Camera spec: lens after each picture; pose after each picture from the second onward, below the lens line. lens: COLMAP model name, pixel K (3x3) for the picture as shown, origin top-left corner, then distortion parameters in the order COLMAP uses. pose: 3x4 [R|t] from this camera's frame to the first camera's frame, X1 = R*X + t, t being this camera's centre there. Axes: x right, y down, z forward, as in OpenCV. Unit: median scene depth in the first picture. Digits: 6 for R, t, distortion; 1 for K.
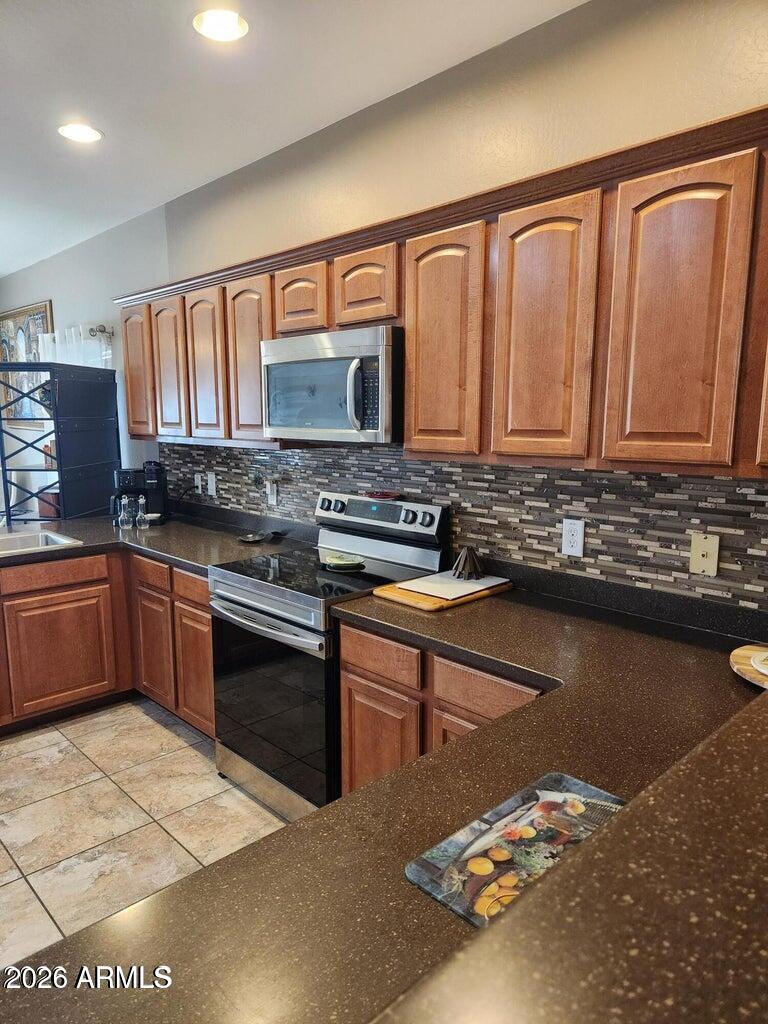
lens RADIAL K [[682.7, 0, 385.5], [0, 682.7, 512.7], [0, 0, 1]] dist [0.075384, -0.061742]
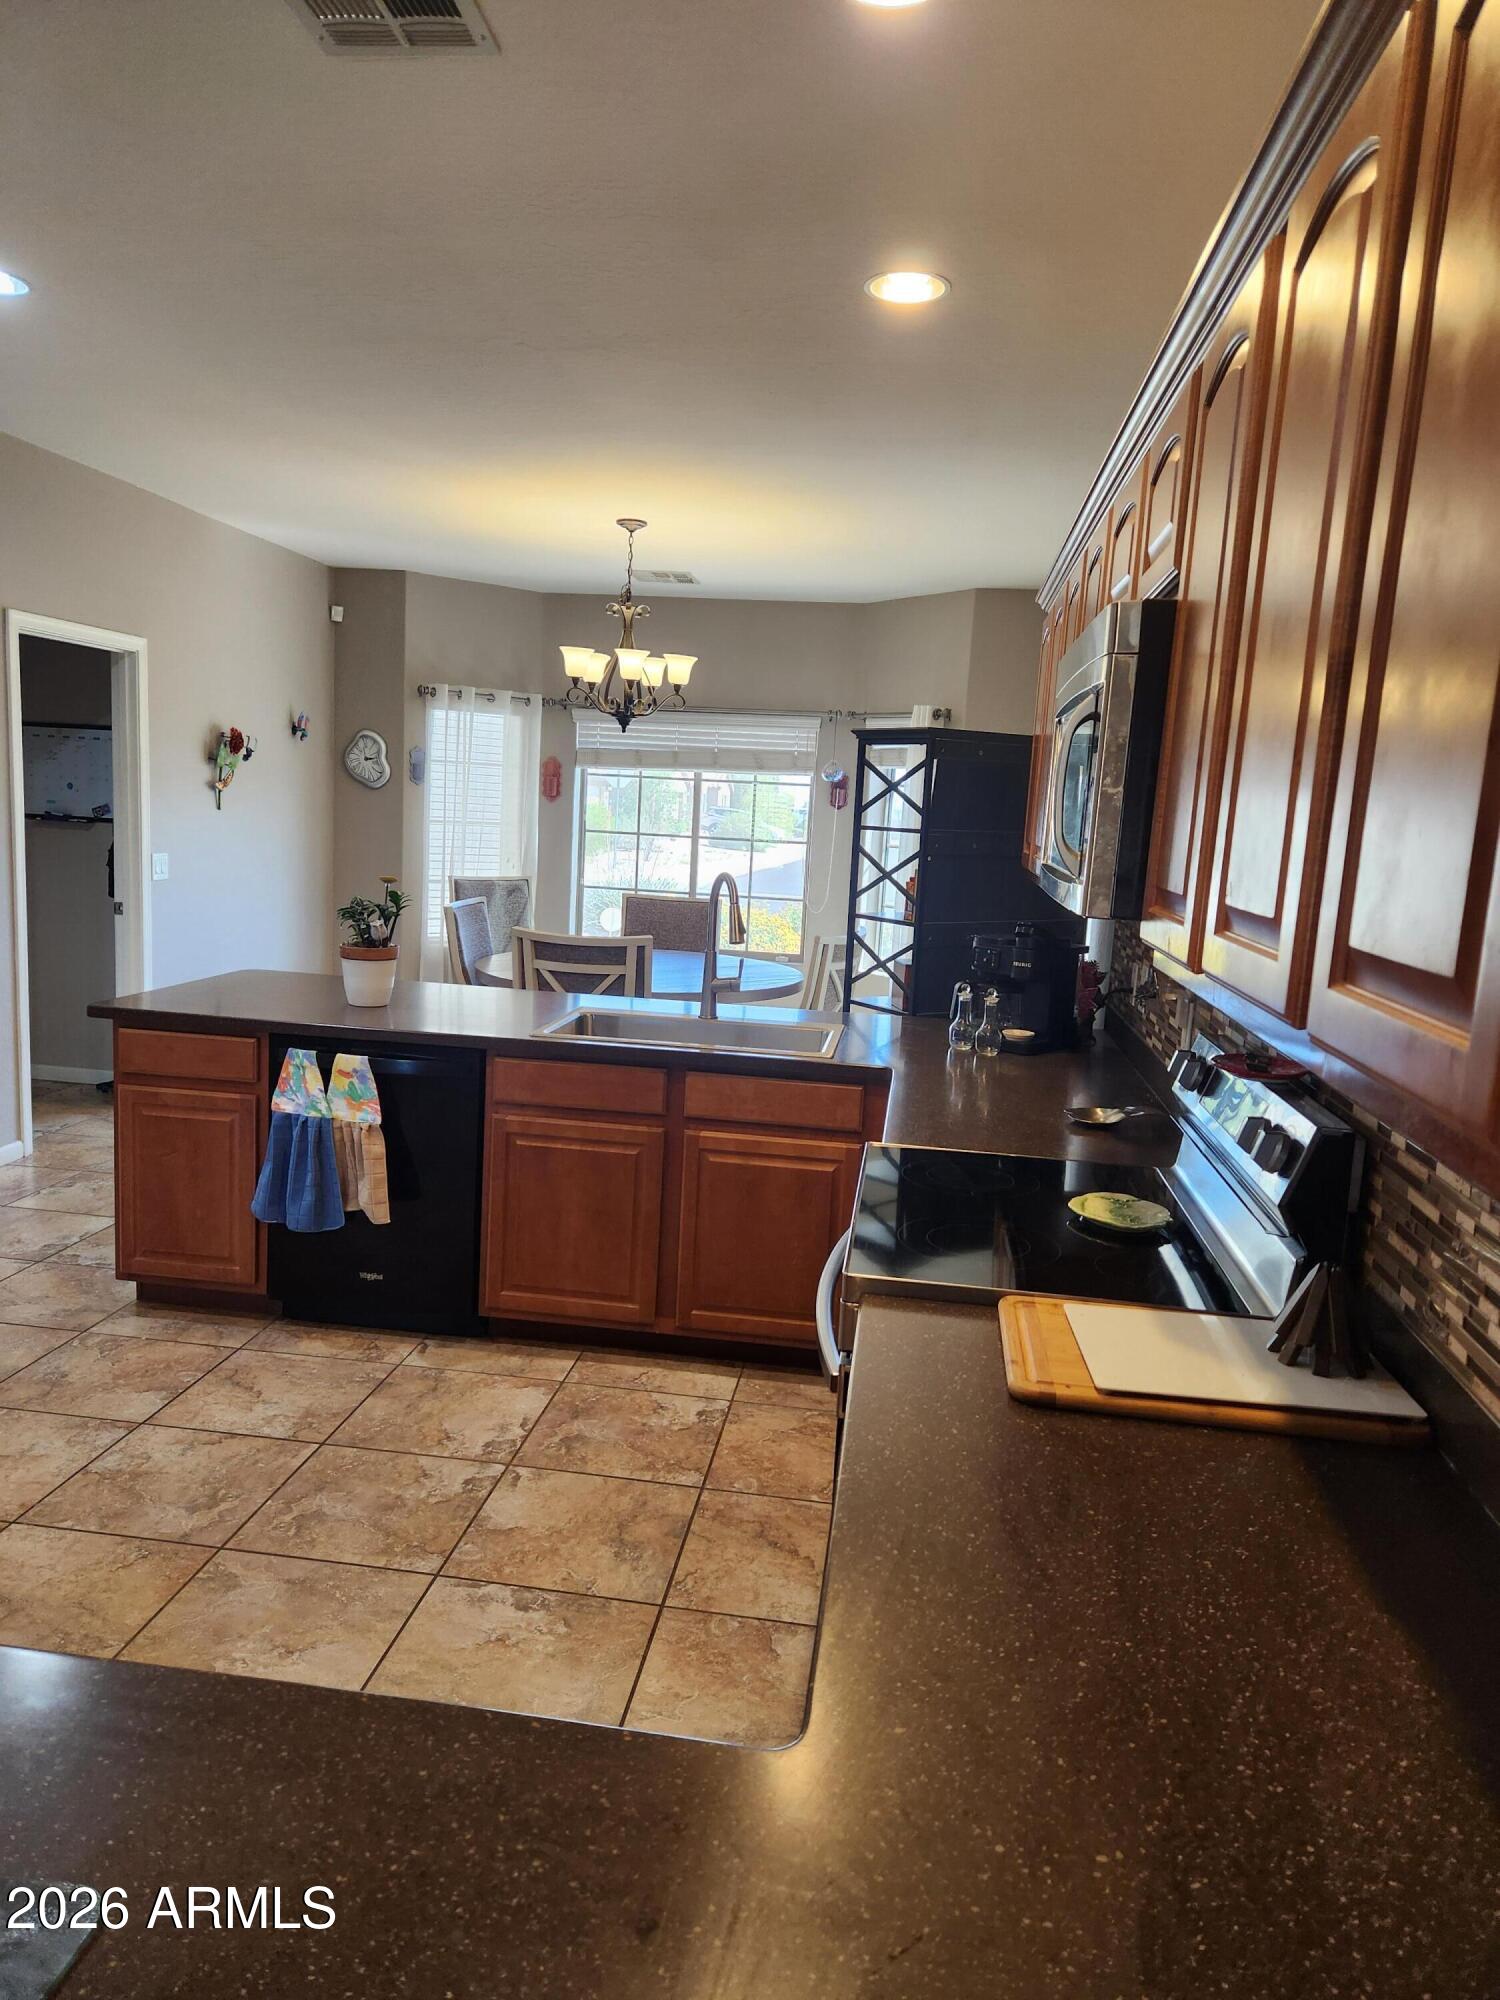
lens RADIAL K [[1333.5, 0, 791.4], [0, 1333.5, 1020.3], [0, 0, 1]] dist [0.075384, -0.061742]
pose [[0.637867, 0.161410, -0.753042, 0.365614], [-0.173301, 0.982796, 0.063862, -0.051896], [0.750395, 0.089767, 0.654866, 0.345948]]
